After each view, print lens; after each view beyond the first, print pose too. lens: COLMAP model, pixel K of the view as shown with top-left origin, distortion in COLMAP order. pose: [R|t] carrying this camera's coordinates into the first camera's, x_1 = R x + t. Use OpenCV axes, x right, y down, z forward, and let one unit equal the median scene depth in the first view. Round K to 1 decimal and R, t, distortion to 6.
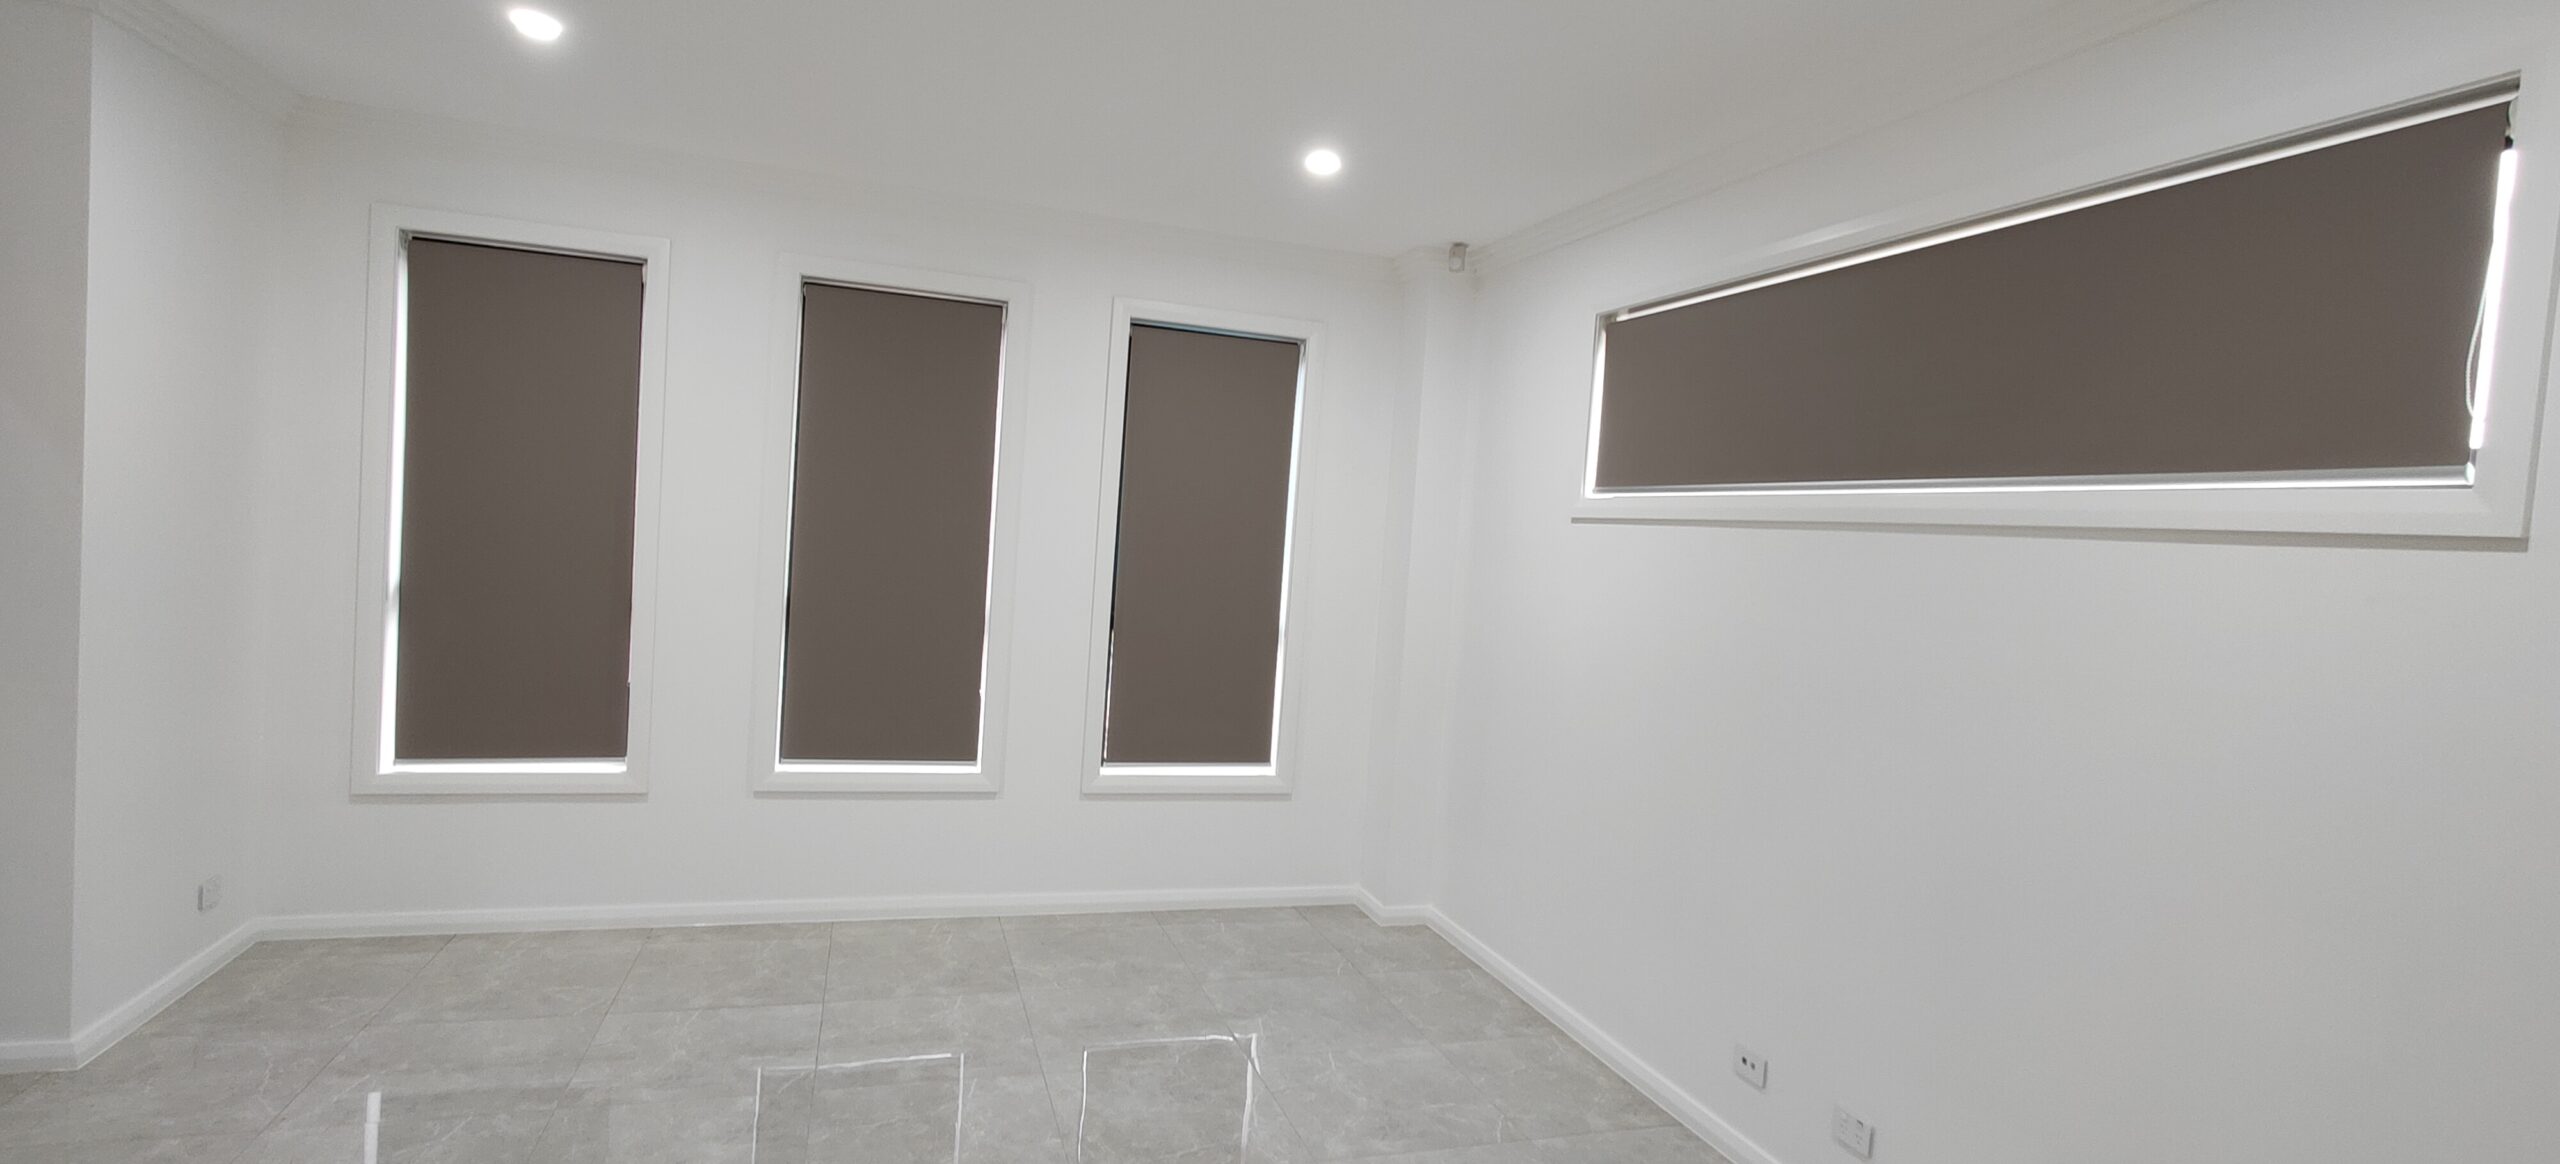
lens RADIAL K [[1227.7, 0, 1280.0], [0, 1227.7, 582.0], [0, 0, 1]] dist [0.004009, 0.000304]
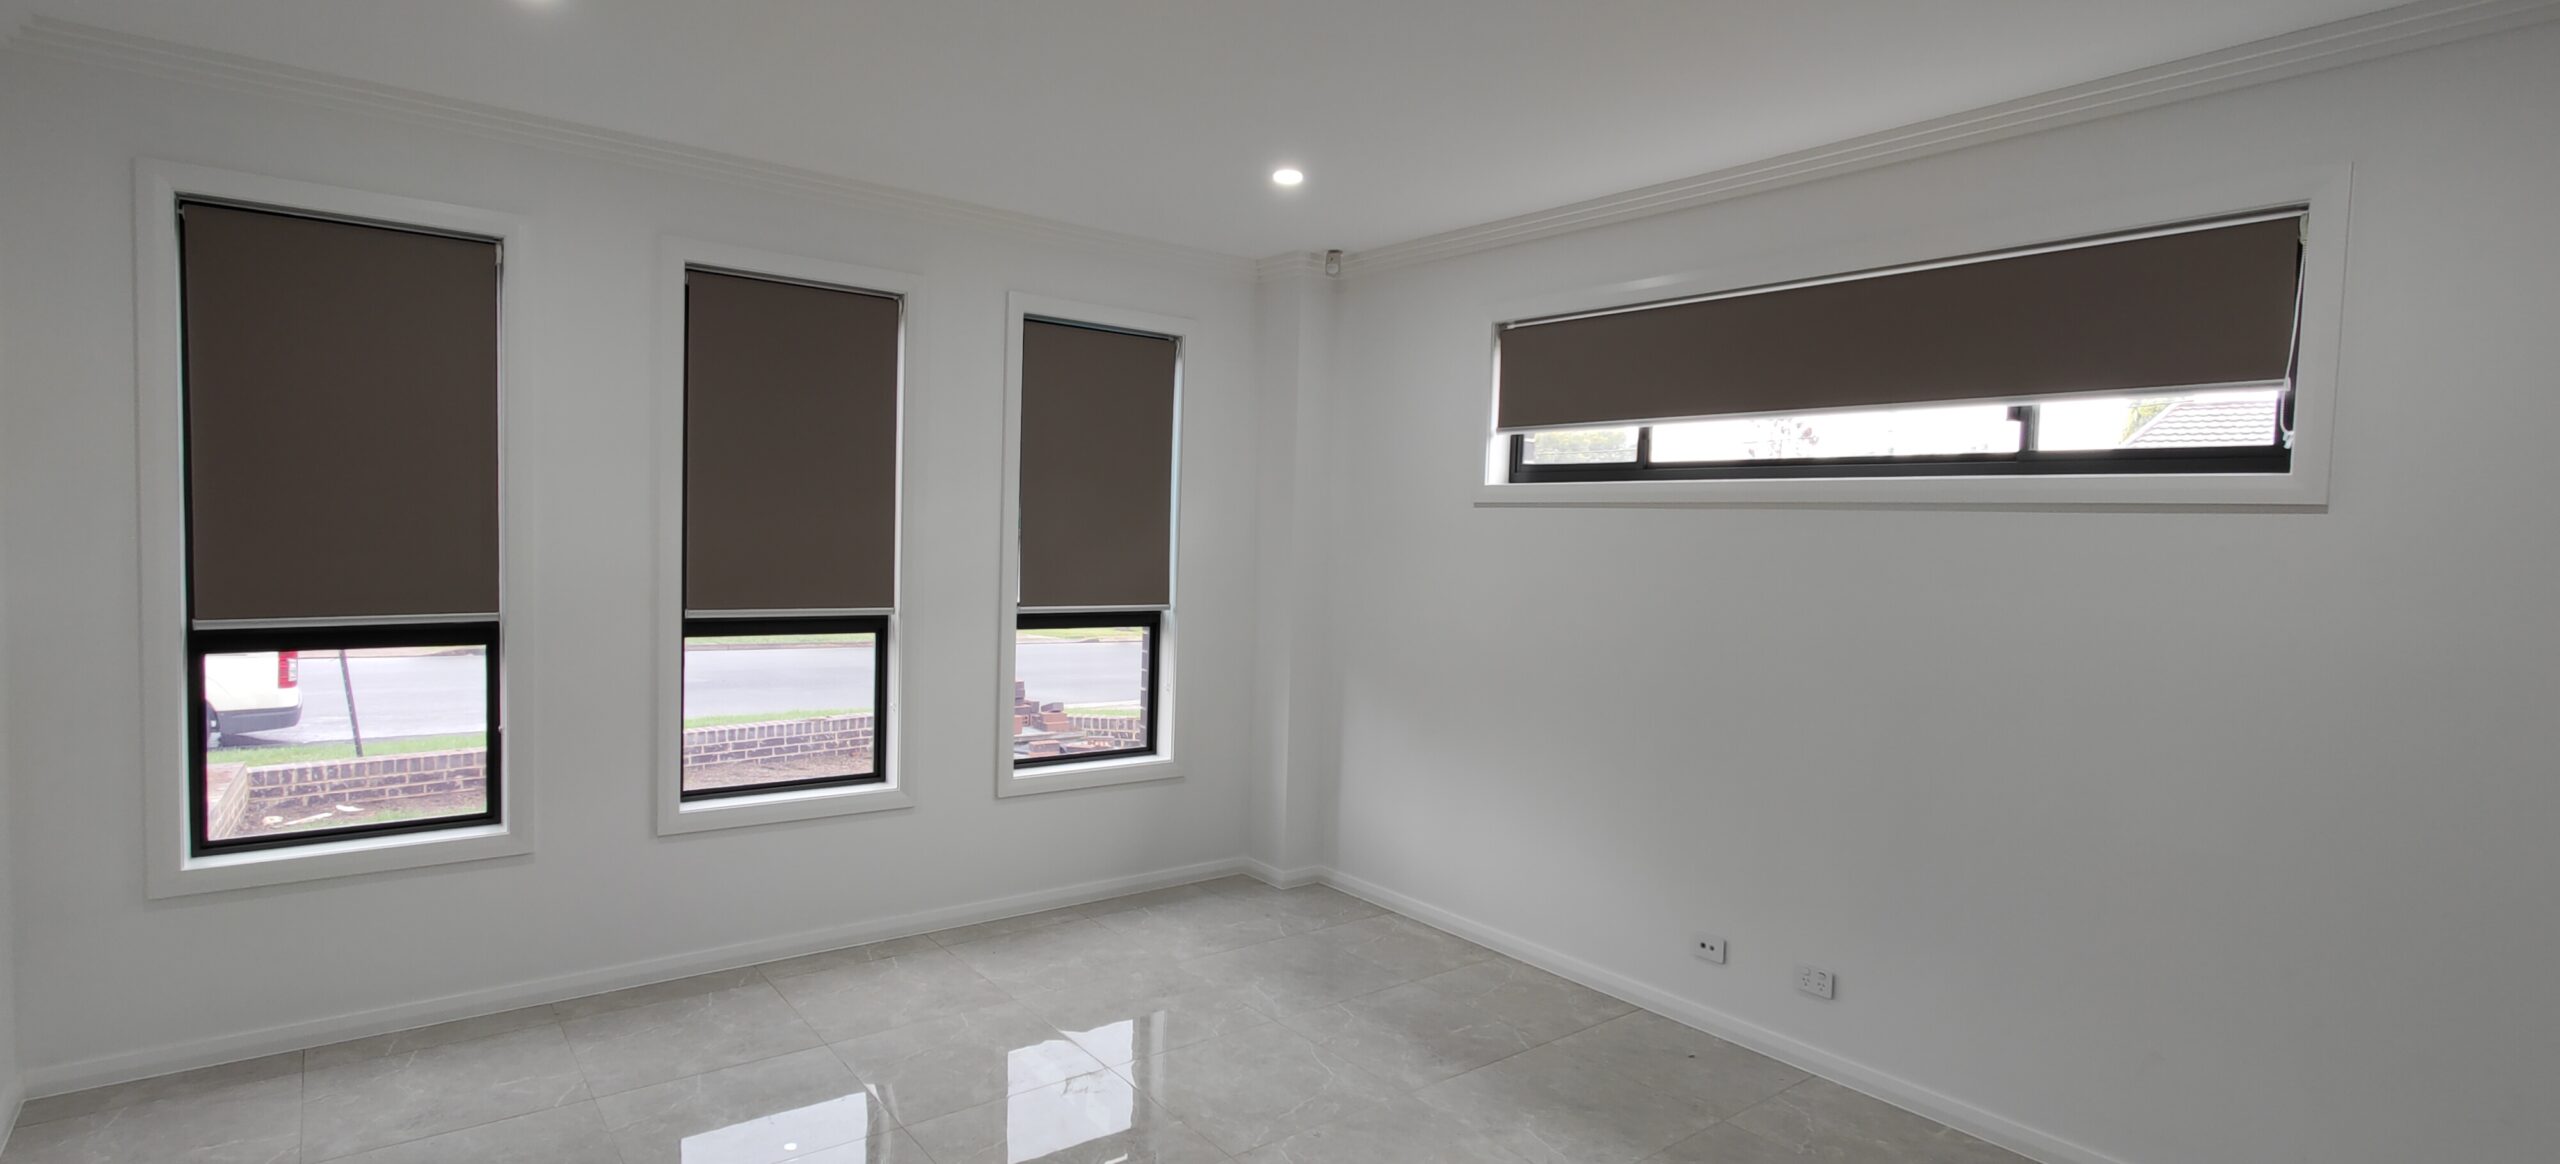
lens RADIAL K [[1227.7, 0, 1280.0], [0, 1227.7, 582.0], [0, 0, 1]] dist [0.004009, 0.000304]
pose [[0.938838, -0.055056, 0.339930, -0.321943], [0.048485, 0.998437, 0.027800, -0.019686], [-0.340929, -0.009618, 0.940040, -0.000389]]
